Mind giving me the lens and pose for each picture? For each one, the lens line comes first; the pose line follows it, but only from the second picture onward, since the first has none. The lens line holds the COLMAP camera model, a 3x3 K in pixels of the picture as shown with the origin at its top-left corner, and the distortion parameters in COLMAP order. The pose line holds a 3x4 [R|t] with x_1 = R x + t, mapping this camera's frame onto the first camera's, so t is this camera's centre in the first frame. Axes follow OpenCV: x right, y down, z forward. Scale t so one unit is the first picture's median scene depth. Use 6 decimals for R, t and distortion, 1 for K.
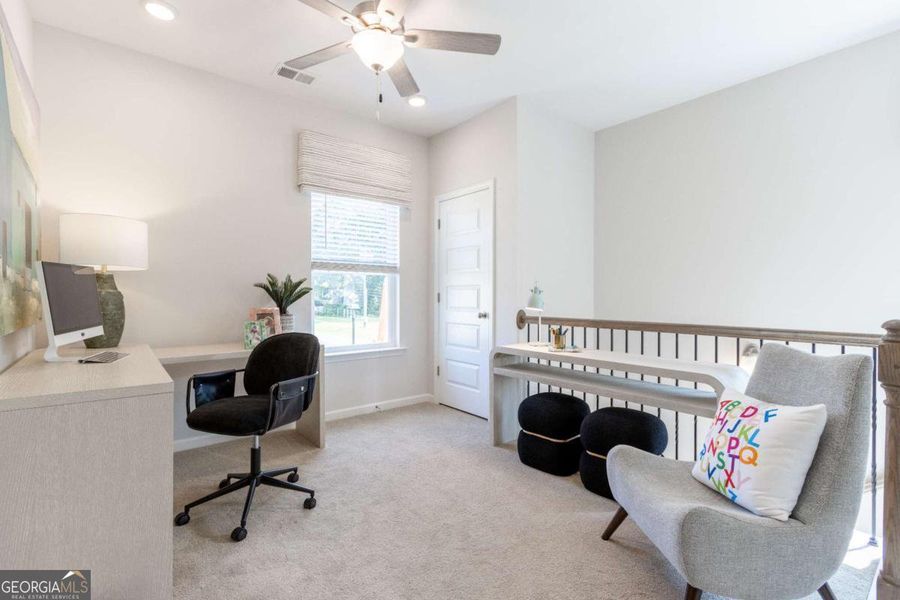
lens RADIAL K [[411.5, 0, 447.6], [0, 411.5, 297.9], [0, 0, 1]] dist [0.005459, -0.000978]
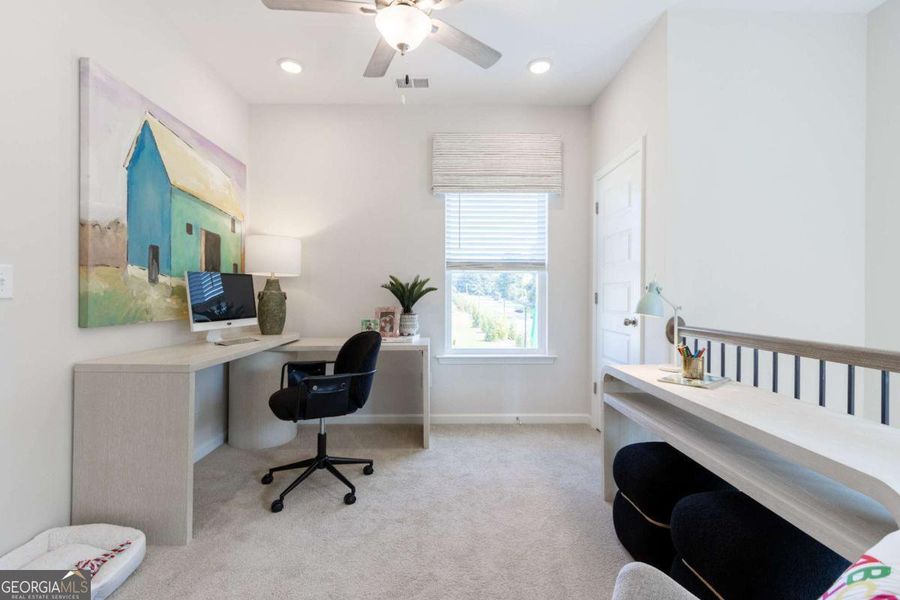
lens RADIAL K [[411.5, 0, 447.9], [0, 411.5, 297.4], [0, 0, 1]] dist [0.005459, -0.000978]
pose [[0.786805, 0.003712, -0.617190, 0.307189], [-0.005183, 0.999986, -0.000593, -0.000654], [0.617179, 0.003666, 0.786814, 0.218410]]
